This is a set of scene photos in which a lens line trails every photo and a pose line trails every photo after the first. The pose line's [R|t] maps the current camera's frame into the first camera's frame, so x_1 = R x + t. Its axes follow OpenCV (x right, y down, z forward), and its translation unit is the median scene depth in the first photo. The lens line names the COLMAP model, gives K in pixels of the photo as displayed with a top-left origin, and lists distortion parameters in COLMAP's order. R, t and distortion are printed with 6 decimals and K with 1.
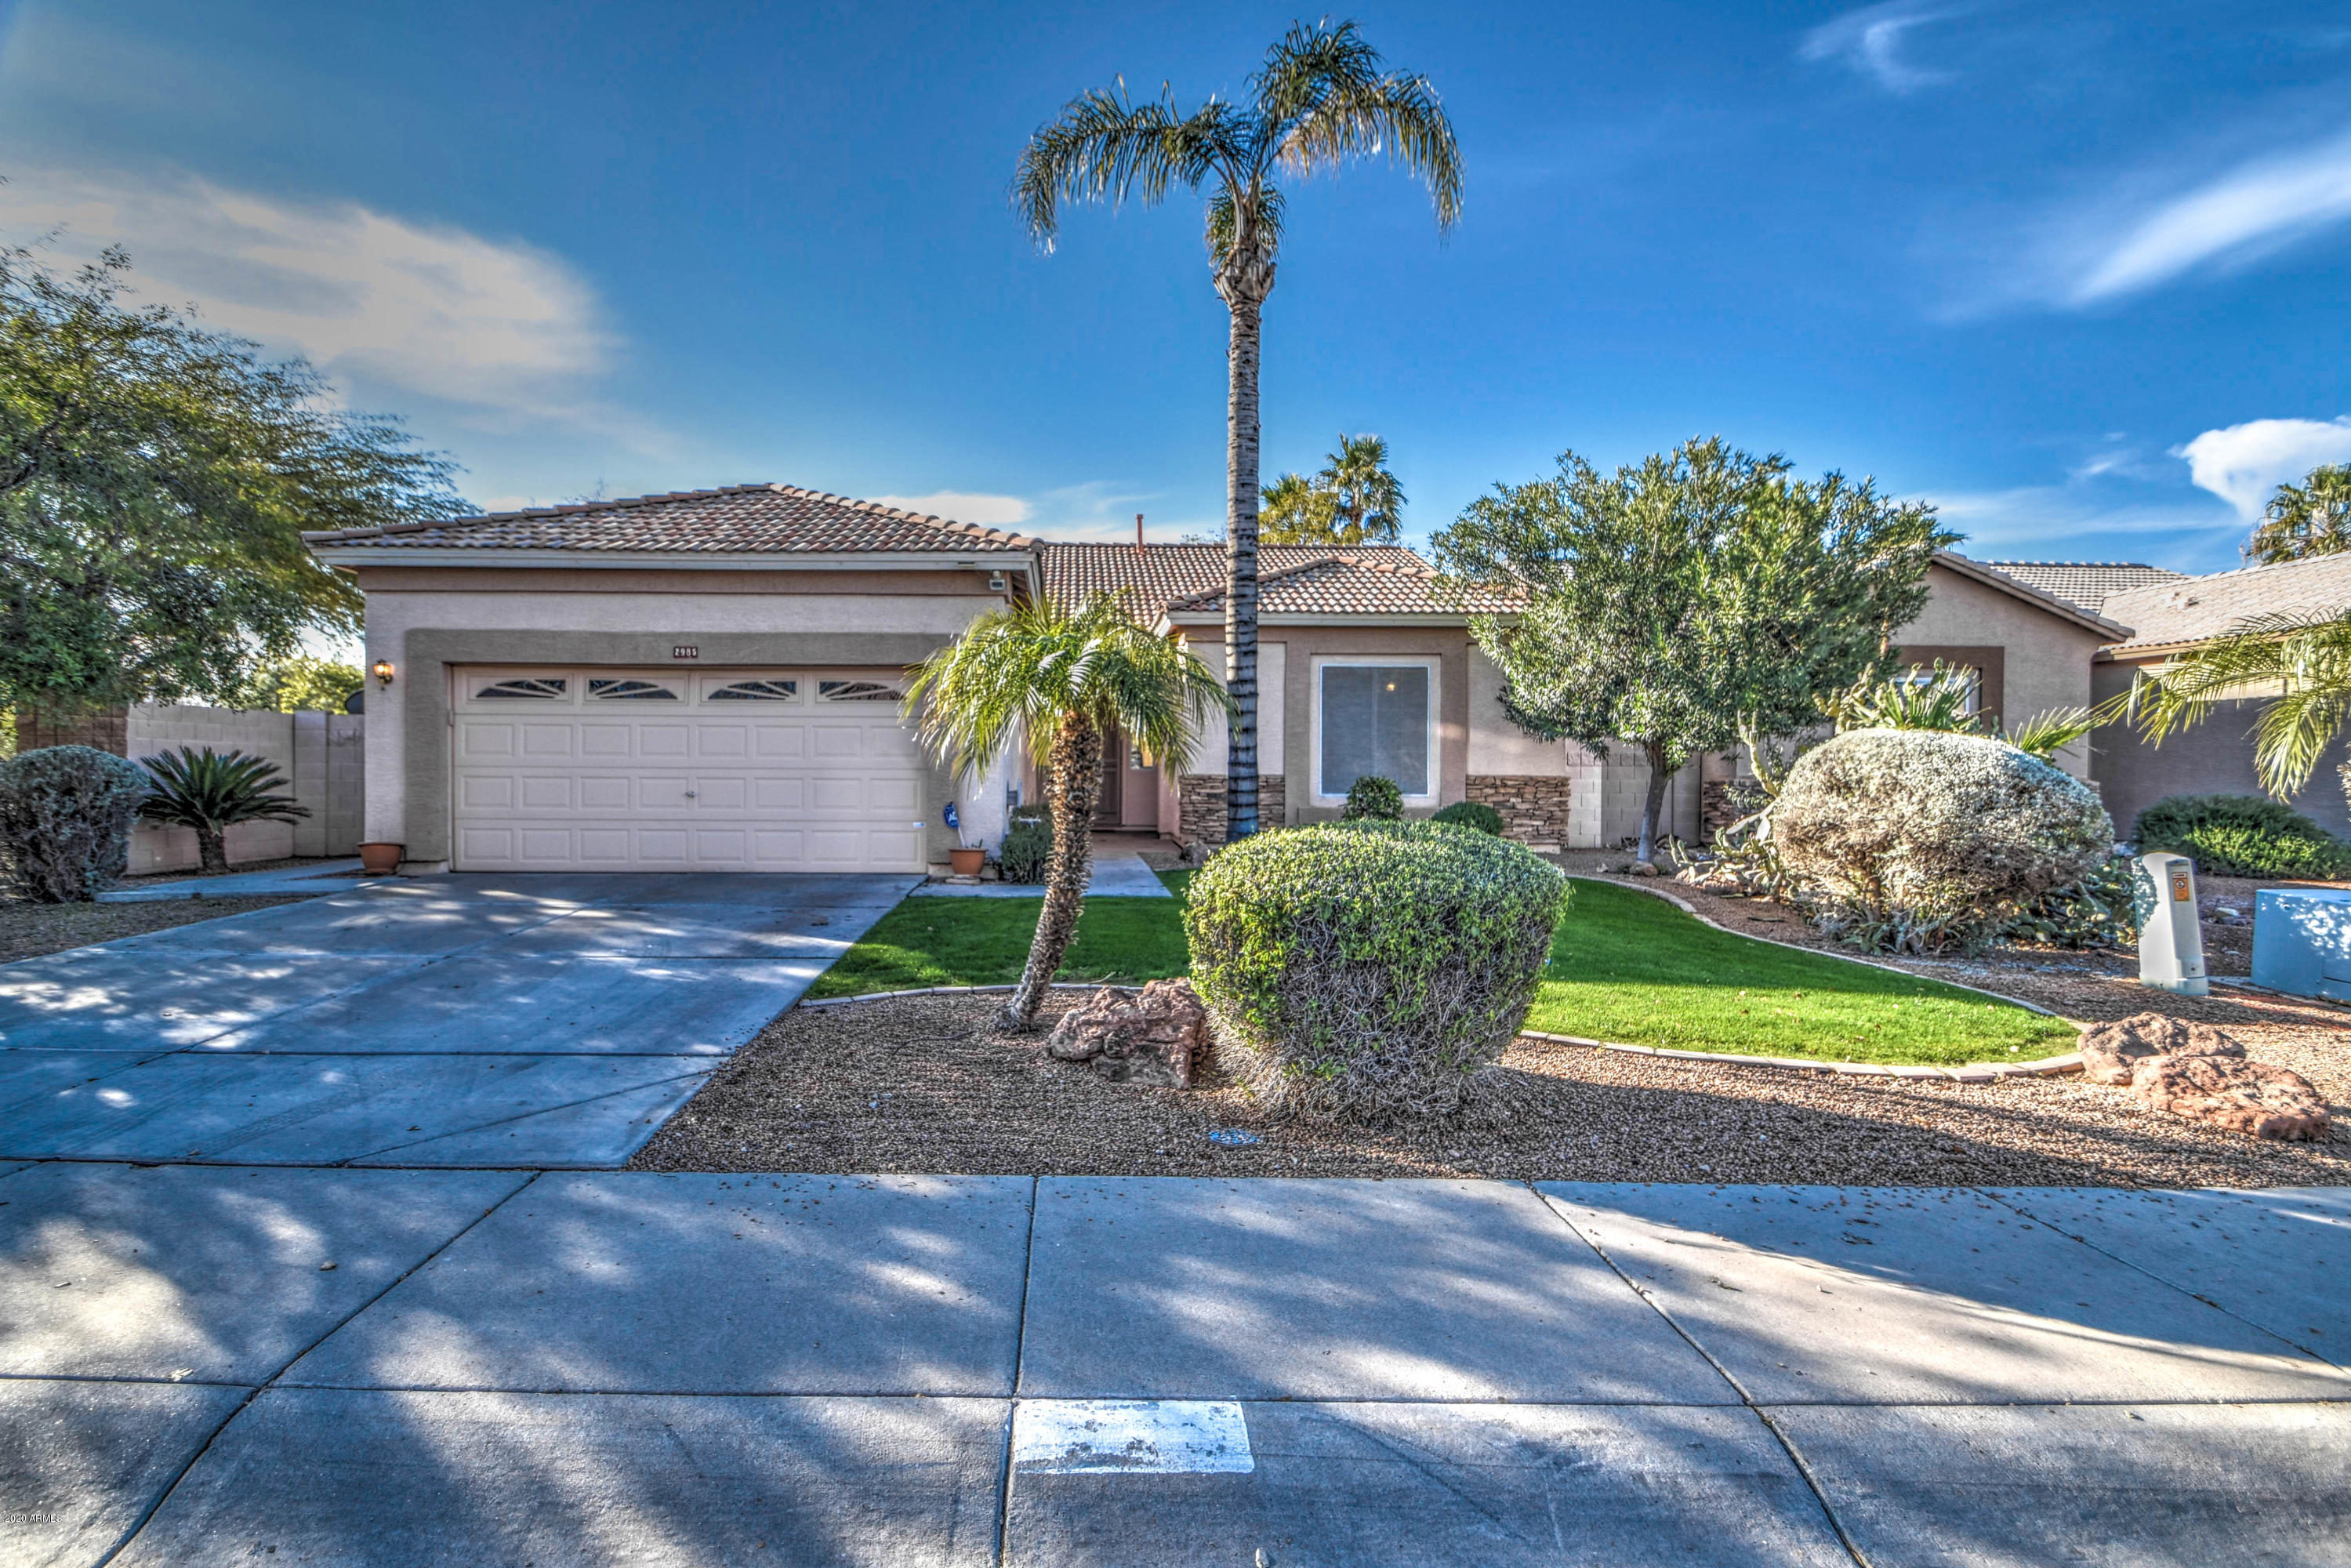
lens RADIAL K [[1039.0, 0, 1198.1], [0, 1039.0, 782.1], [0, 0, 1]] dist [0.017454, -0.017229]
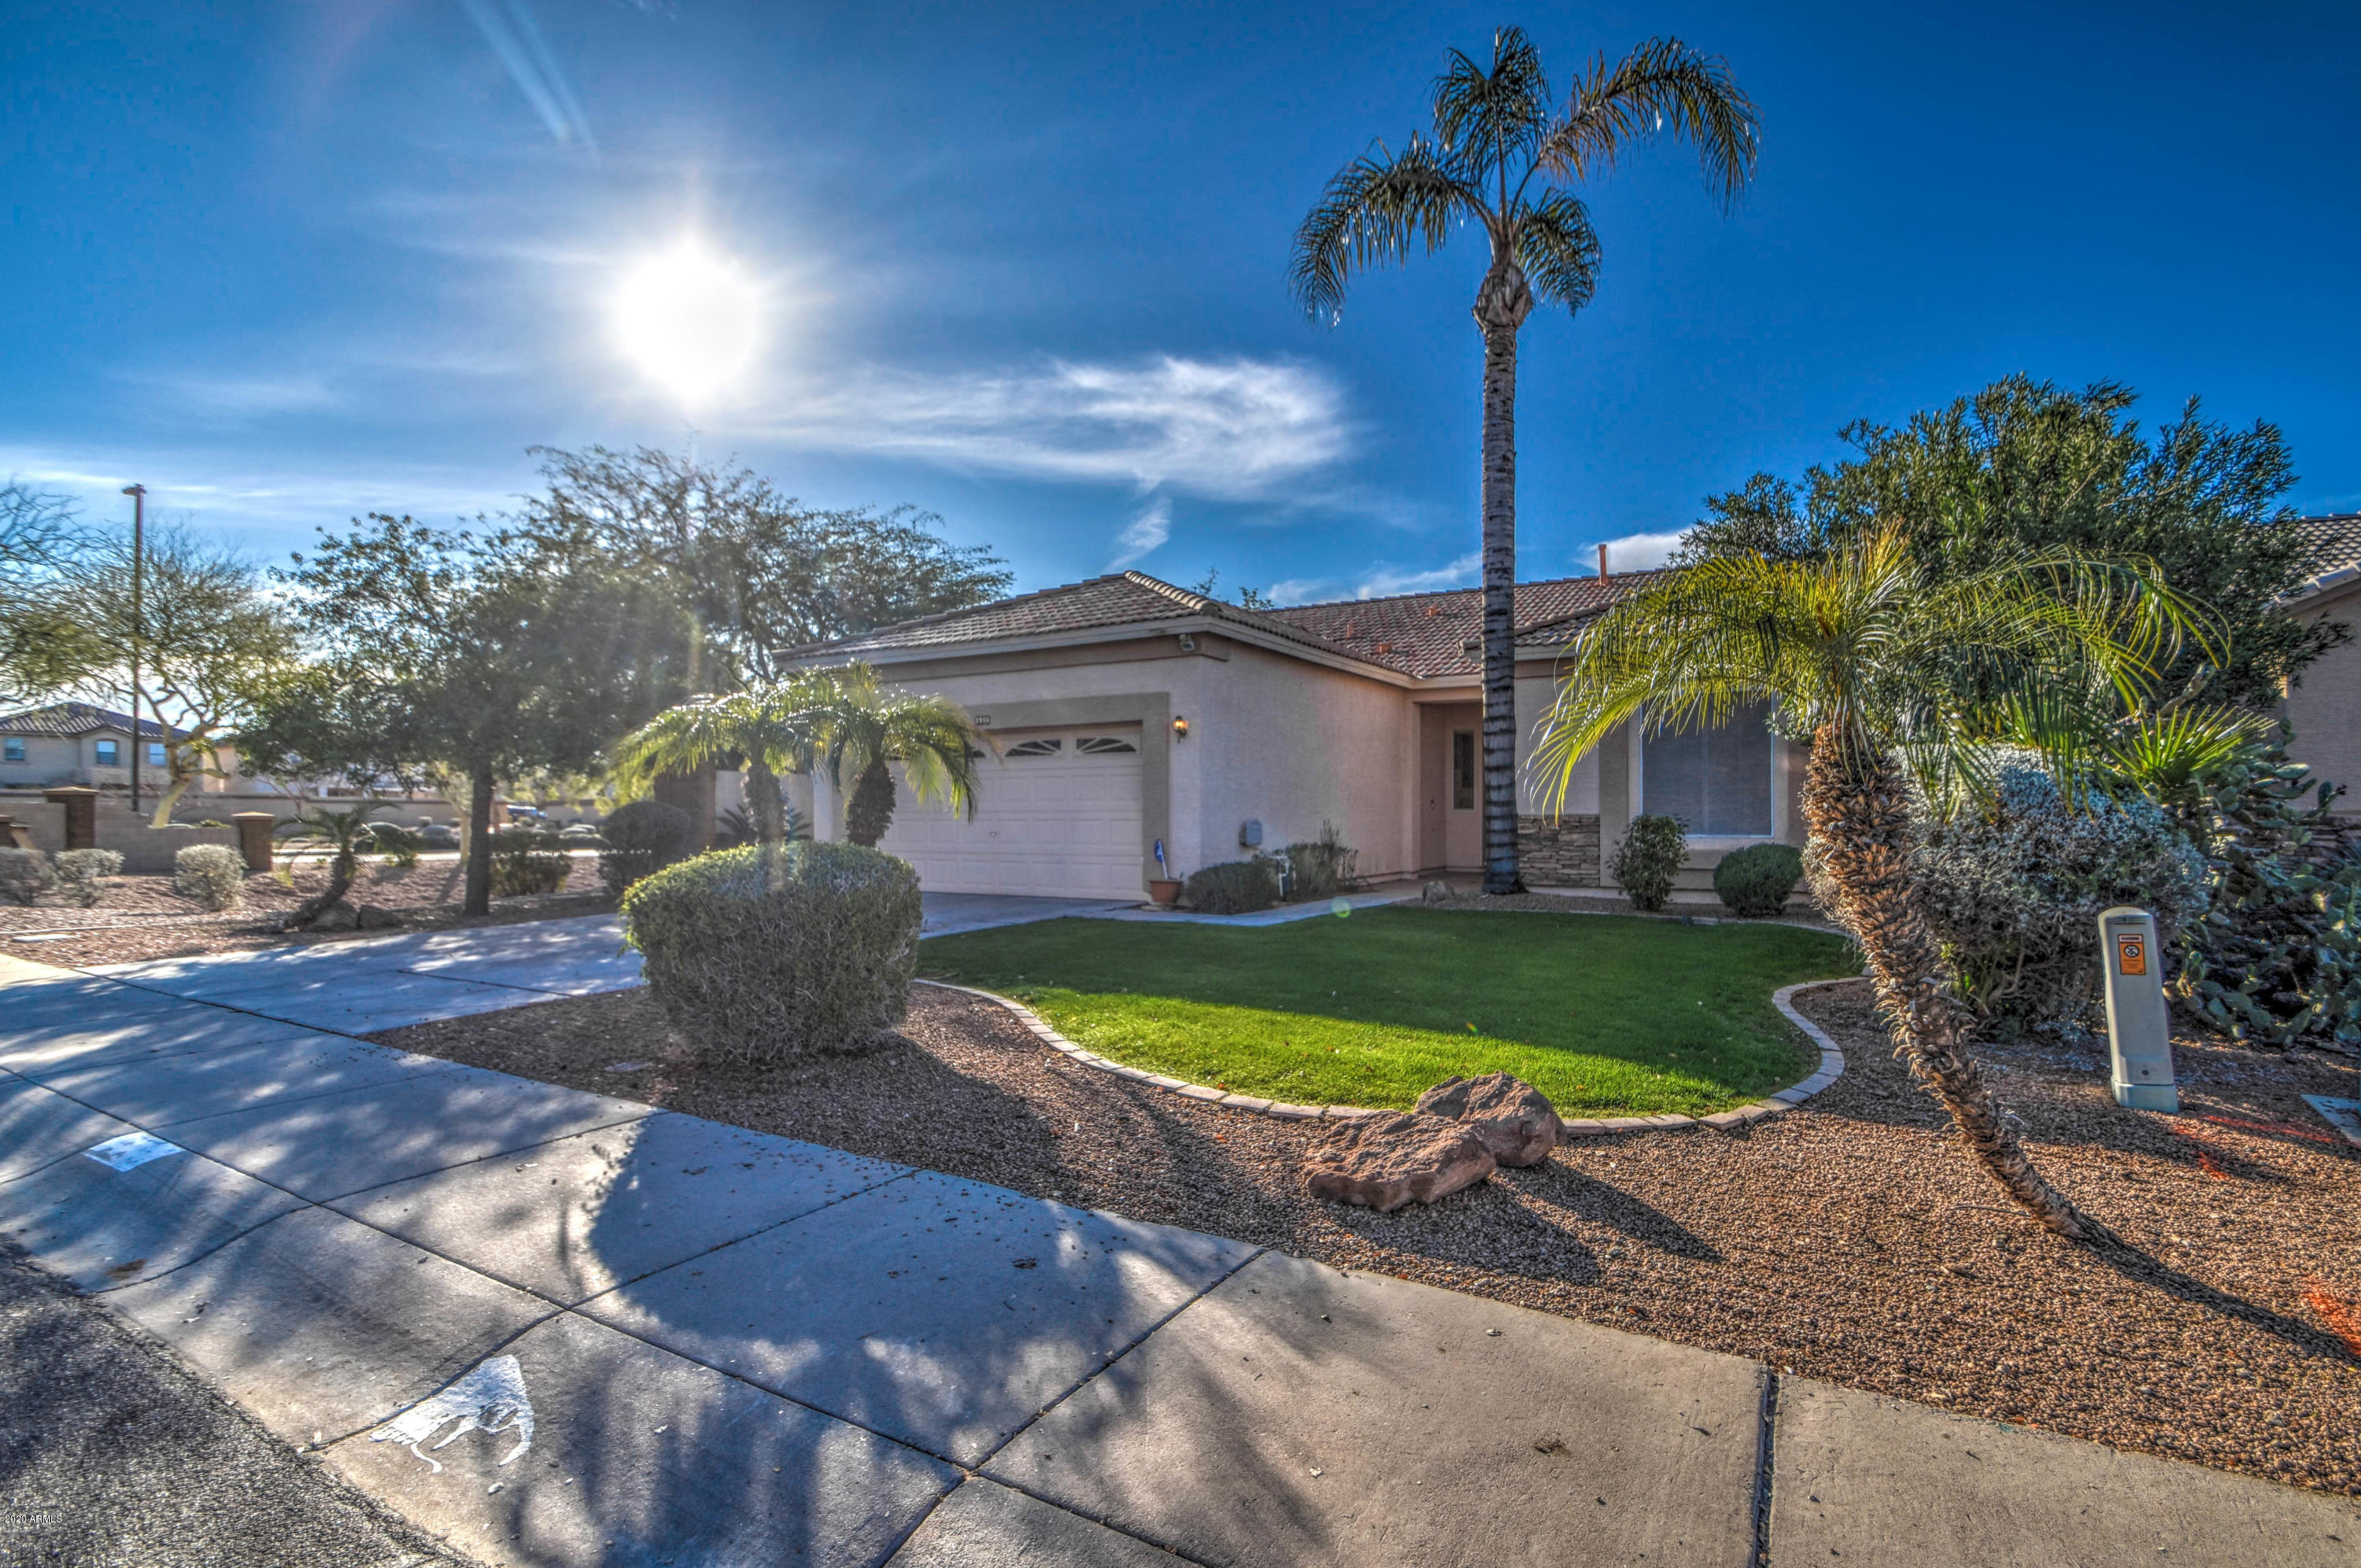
lens RADIAL K [[1075.6, 0, 1407.9], [0, 1075.6, 856.8], [0, 0, 1]] dist [-0.018770, -0.000463]
pose [[0.886805, 0.009760, -0.462040, 0.550901], [0.002322, 0.999670, 0.025573, 0.008982], [0.462137, -0.023752, 0.886490, 0.076117]]
